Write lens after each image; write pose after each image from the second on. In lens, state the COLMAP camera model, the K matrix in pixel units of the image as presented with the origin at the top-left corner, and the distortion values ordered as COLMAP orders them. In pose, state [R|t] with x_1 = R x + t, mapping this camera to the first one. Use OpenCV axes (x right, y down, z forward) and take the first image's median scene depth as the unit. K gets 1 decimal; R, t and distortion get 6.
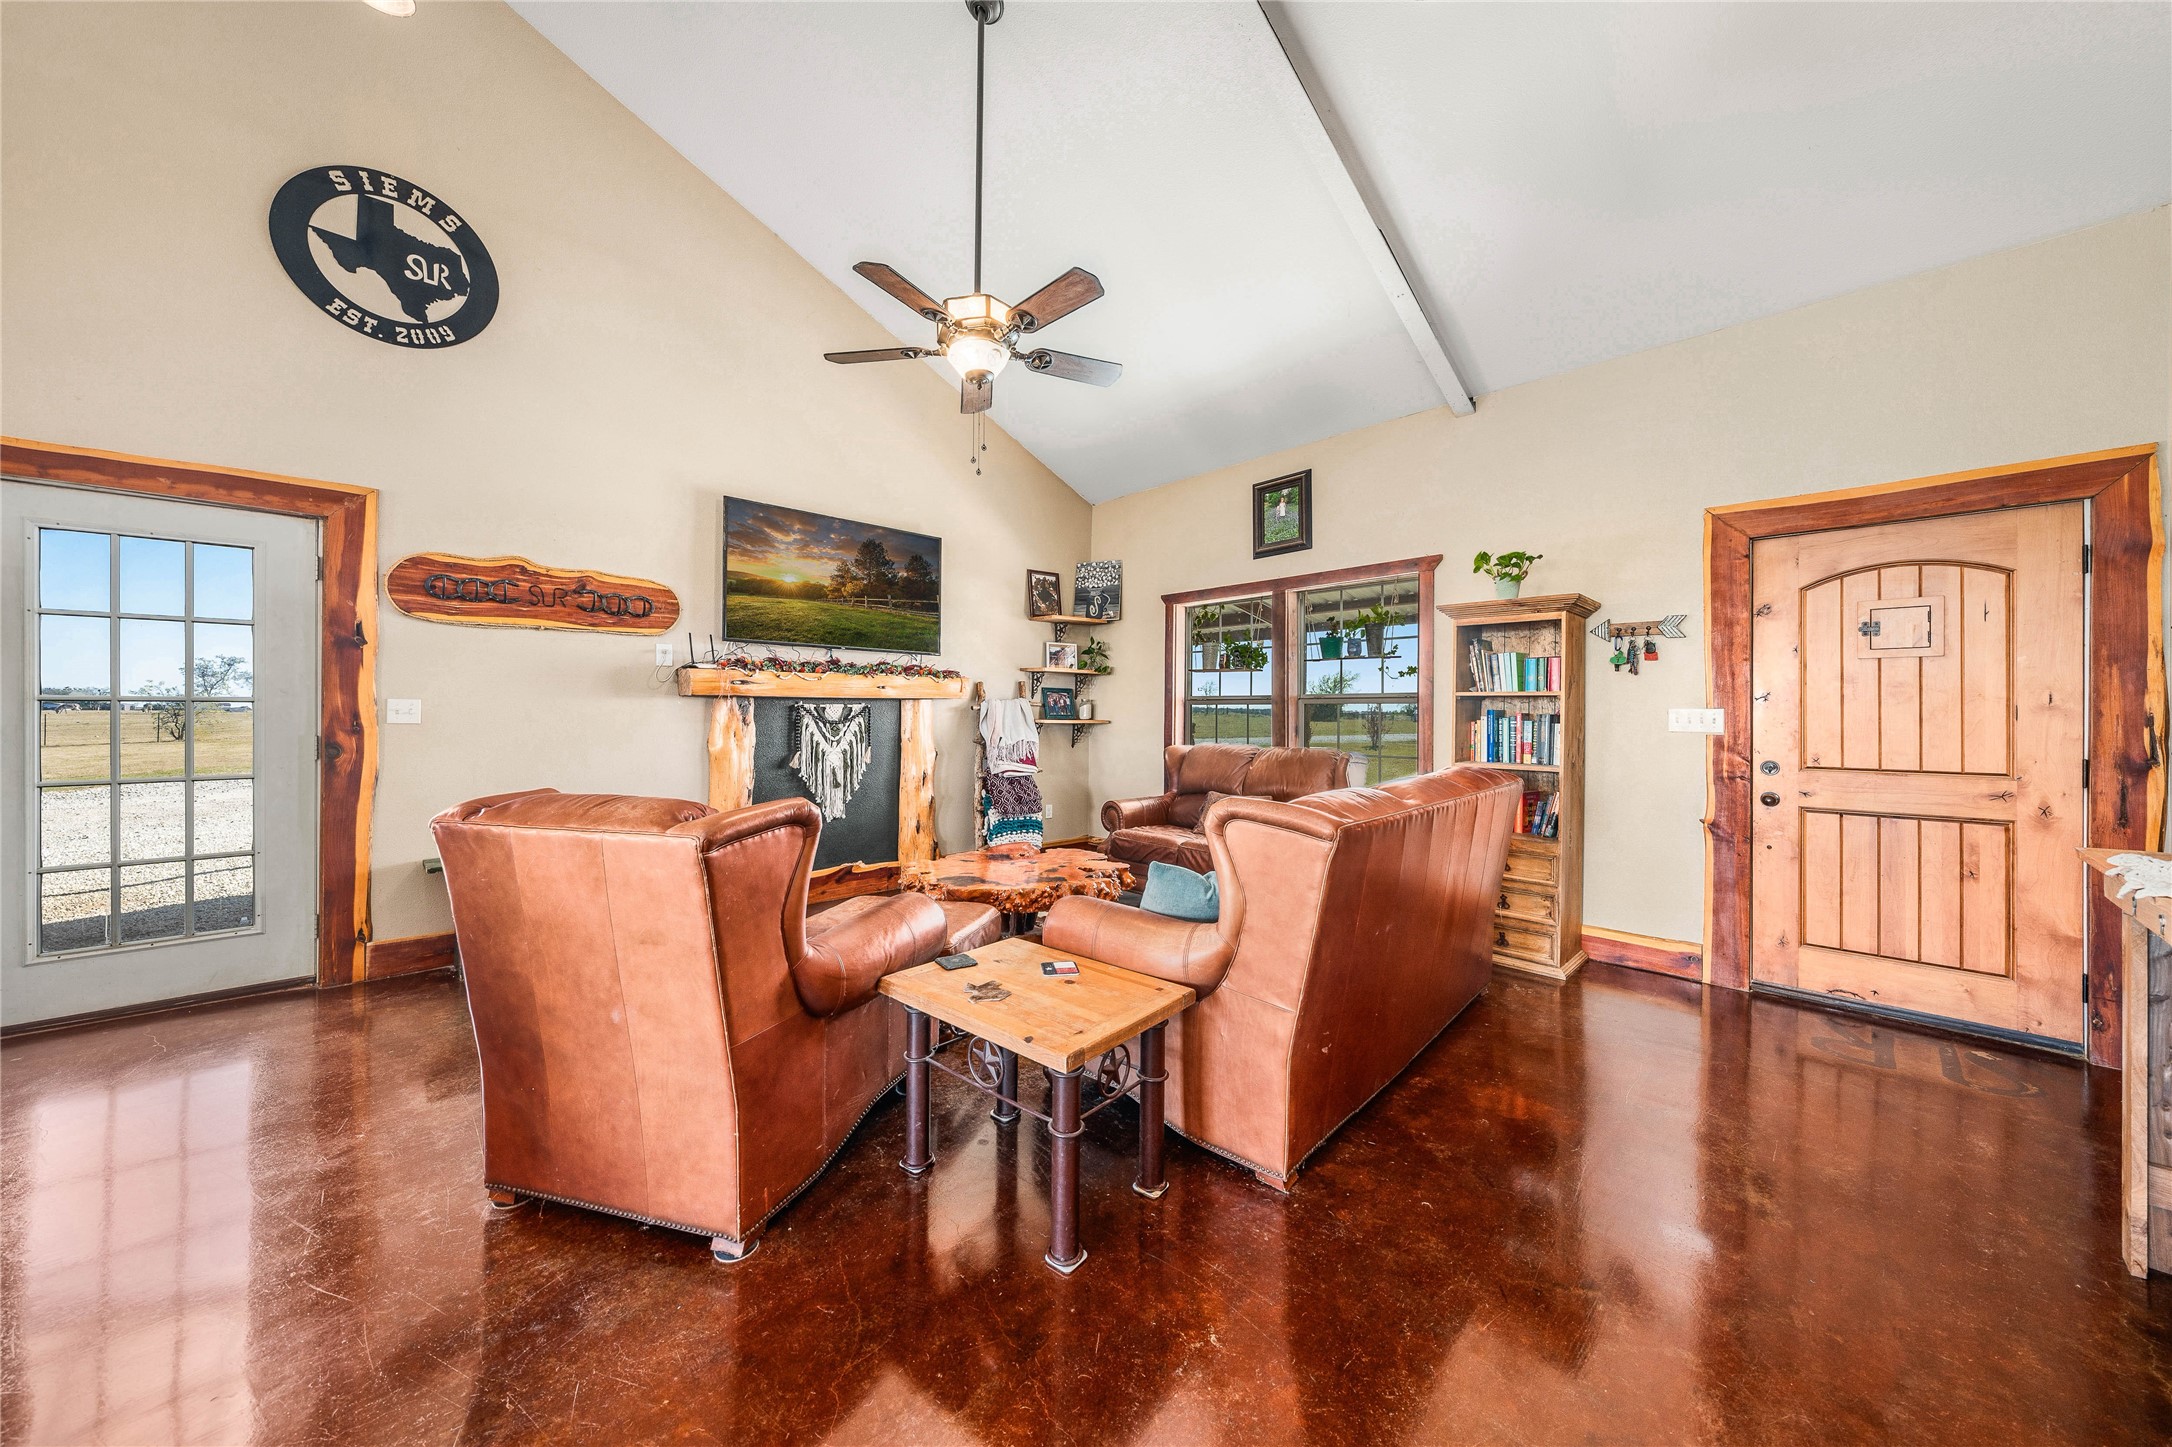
lens RADIAL K [[751.1, 0, 1090.4], [0, 751.1, 707.8], [0, 0, 1]] dist [-0.000269, -0.000031]
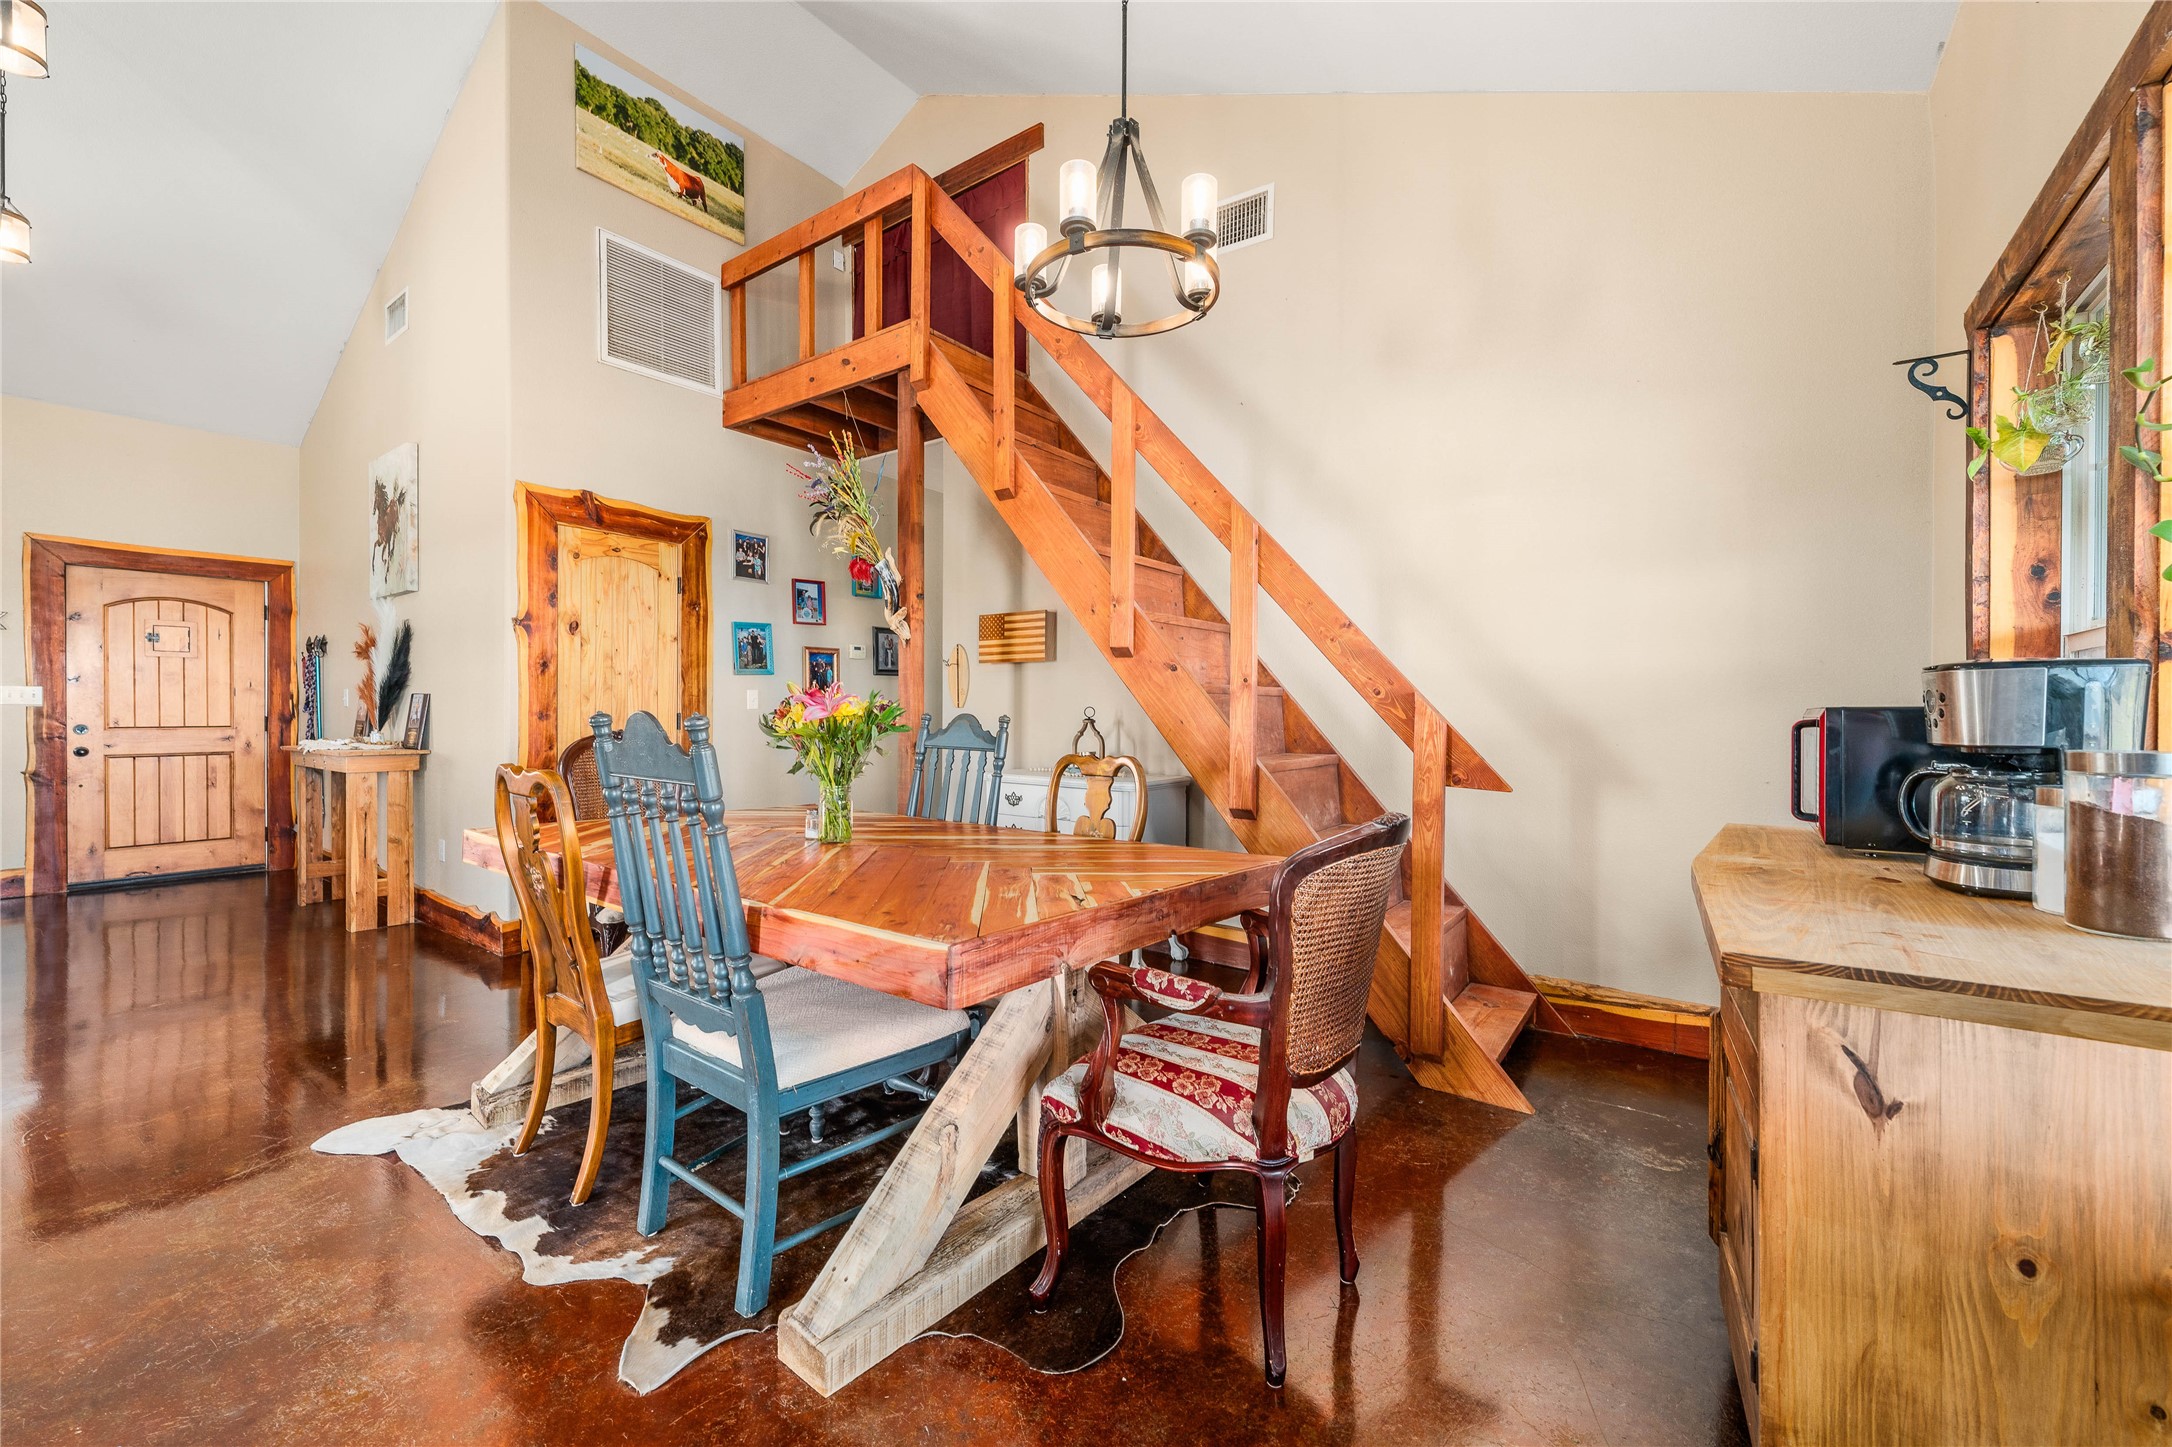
lens RADIAL K [[861.9, 0, 1080.9], [0, 861.9, 718.6], [0, 0, 1]] dist [-0.003573, -0.000415]
pose [[-0.119176, -0.008489, 0.992837, -0.825783], [-0.004338, 0.999958, 0.008029, 0.035322], [-0.992864, -0.003350, -0.119208, -0.604461]]
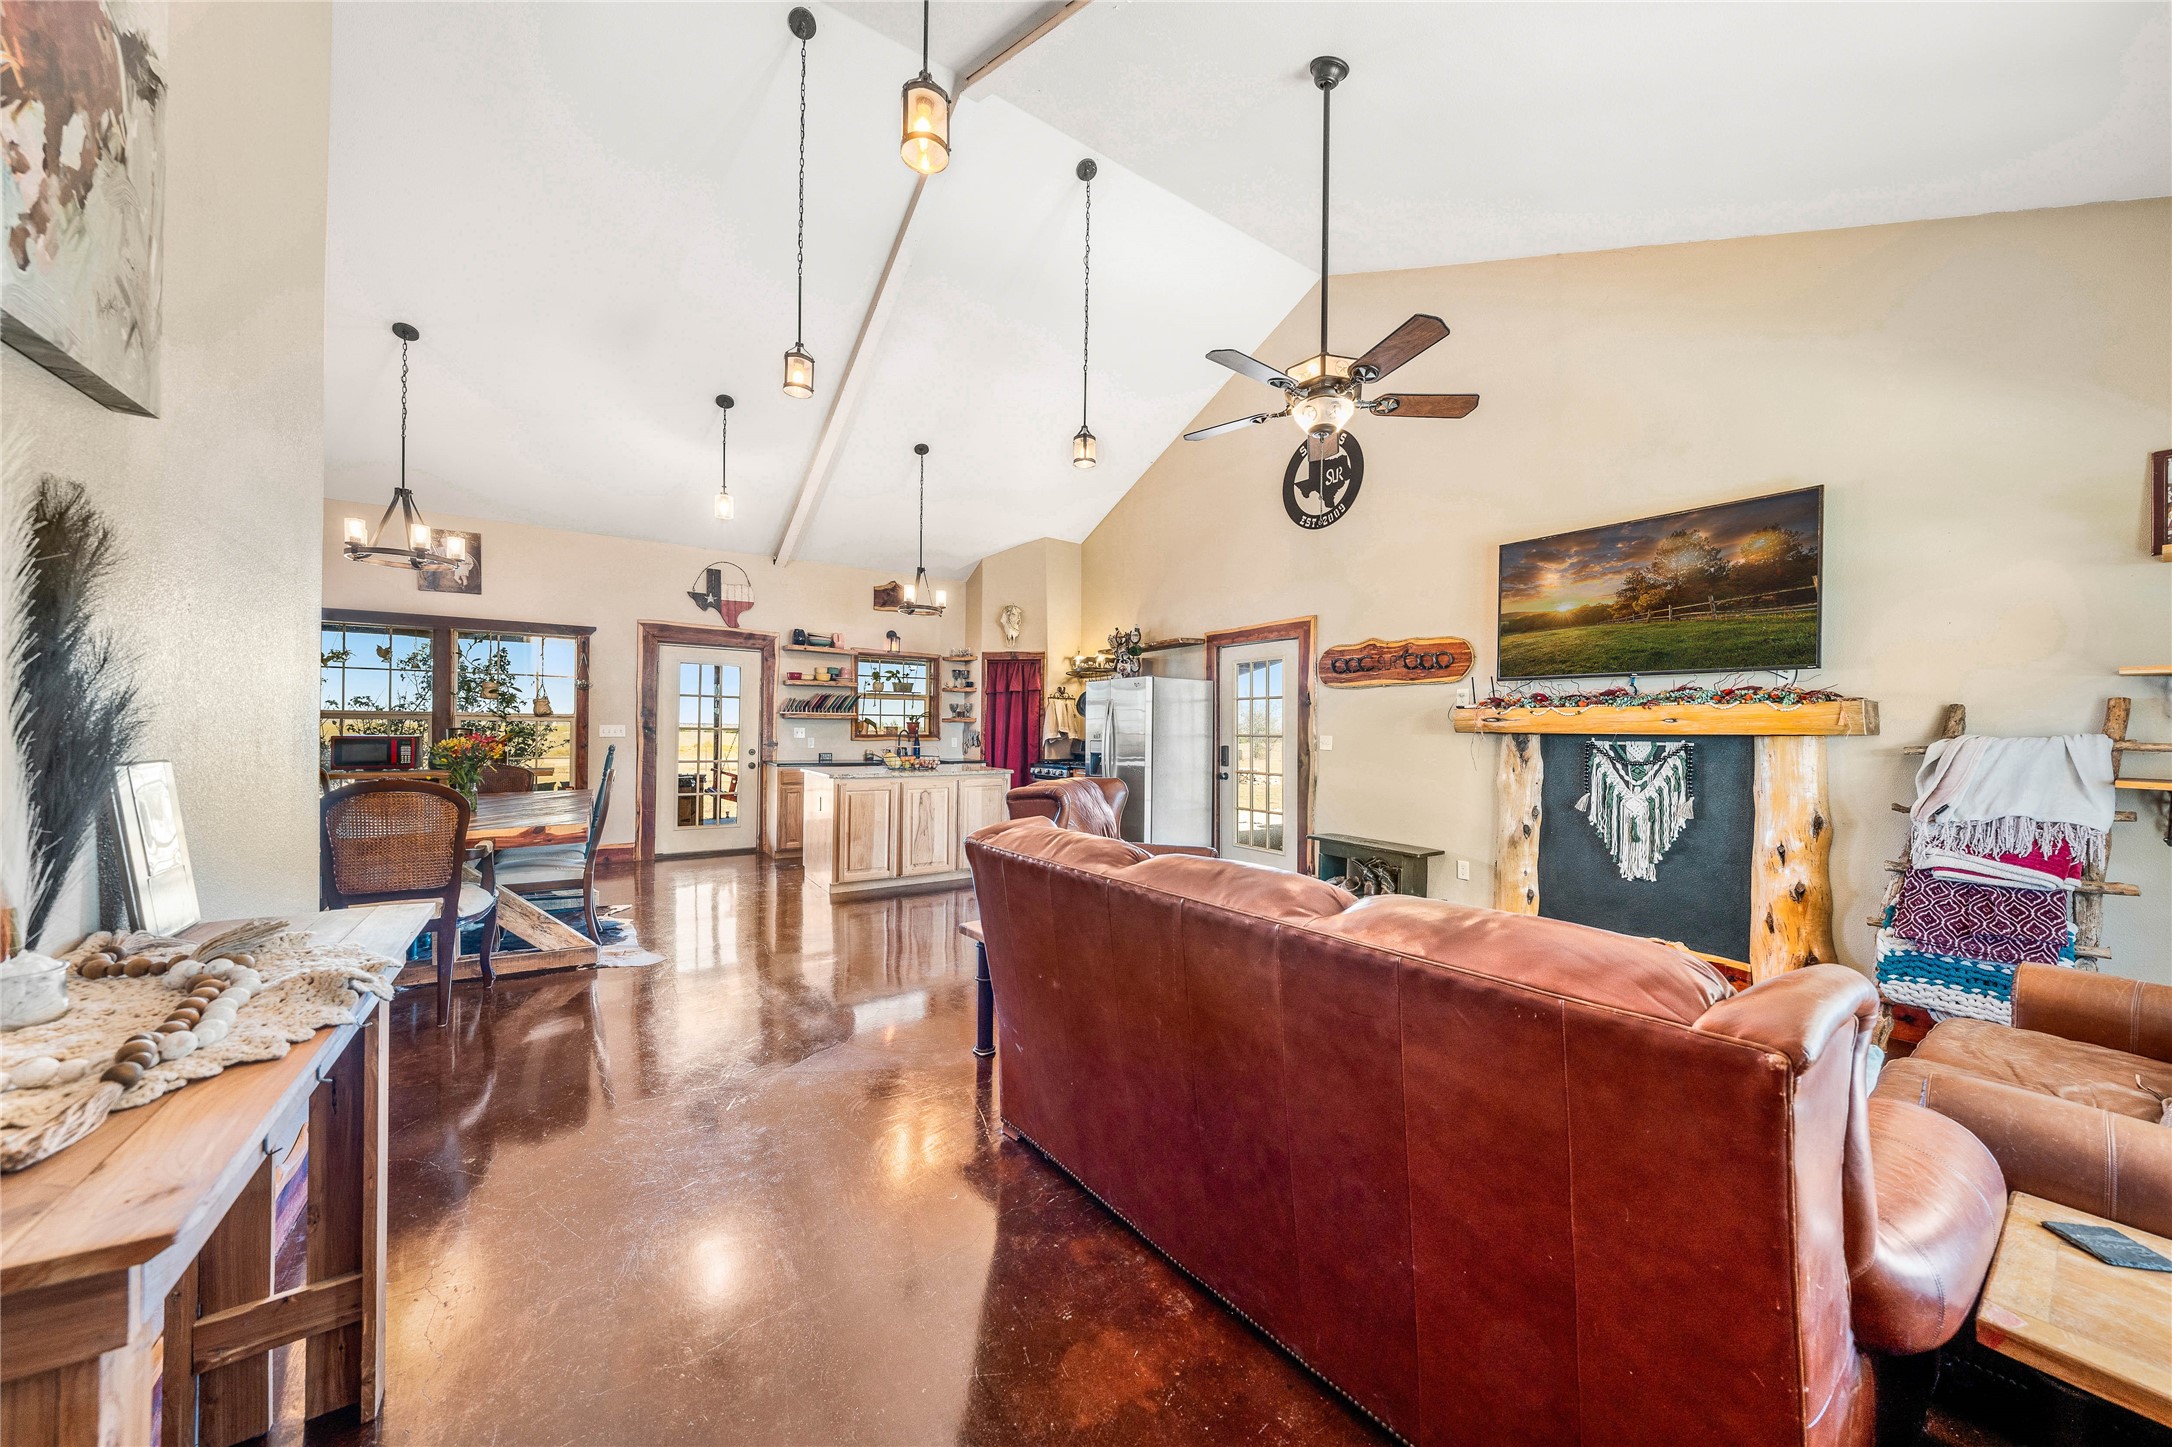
lens RADIAL K [[751.1, 0, 1093.7], [0, 751.1, 734.9], [0, 0, 1]] dist [-0.000269, -0.000031]
pose [[-0.170904, -0.001622, -0.985286, 1.021565], [-0.014879, 0.999889, 0.000935, -0.007334], [0.985175, 0.014819, -0.170909, 0.945880]]
